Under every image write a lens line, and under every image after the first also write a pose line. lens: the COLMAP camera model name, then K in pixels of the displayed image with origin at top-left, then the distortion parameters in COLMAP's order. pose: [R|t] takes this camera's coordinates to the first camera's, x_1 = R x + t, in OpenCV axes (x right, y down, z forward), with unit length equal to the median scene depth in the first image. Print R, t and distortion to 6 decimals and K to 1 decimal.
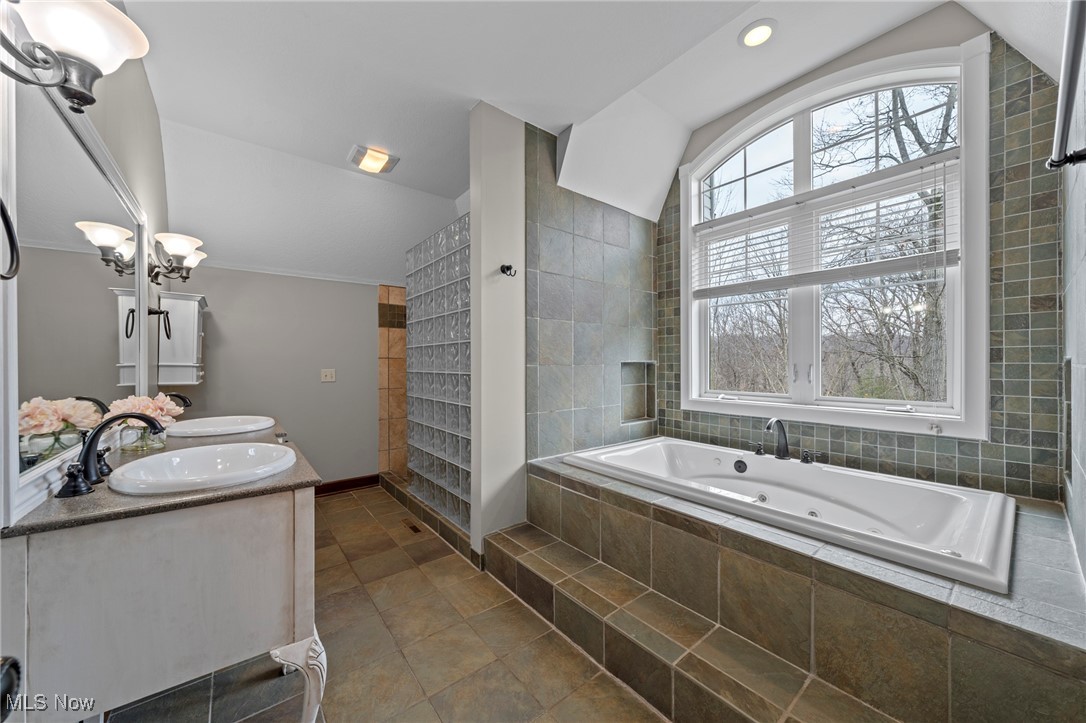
lens RADIAL K [[378.2, 0, 543.0], [0, 378.2, 361.5], [0, 0, 1]] dist [-0.000291, 0.000006]
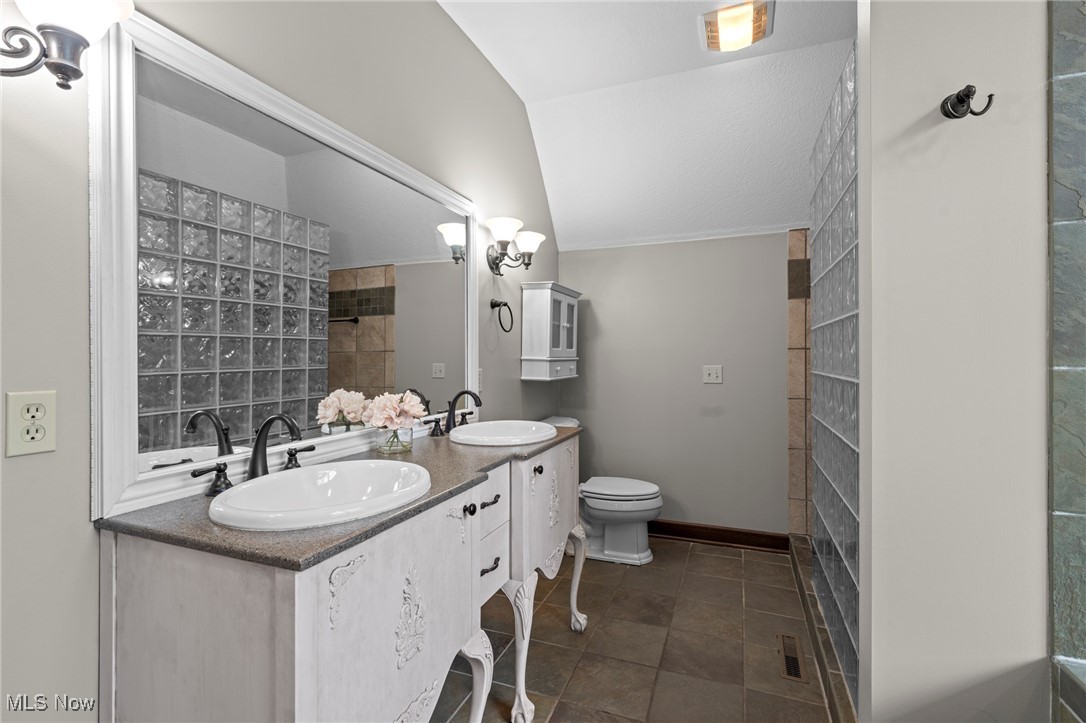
lens RADIAL K [[496.9, 0, 542.6], [0, 496.9, 354.9], [0, 0, 1]] dist [0.001091, -0.000173]
pose [[0.503052, 0.001284, -0.864255, 0.102673], [0.002709, 0.999992, 0.003063, -0.003982], [0.864252, -0.003882, 0.503044, 0.365673]]
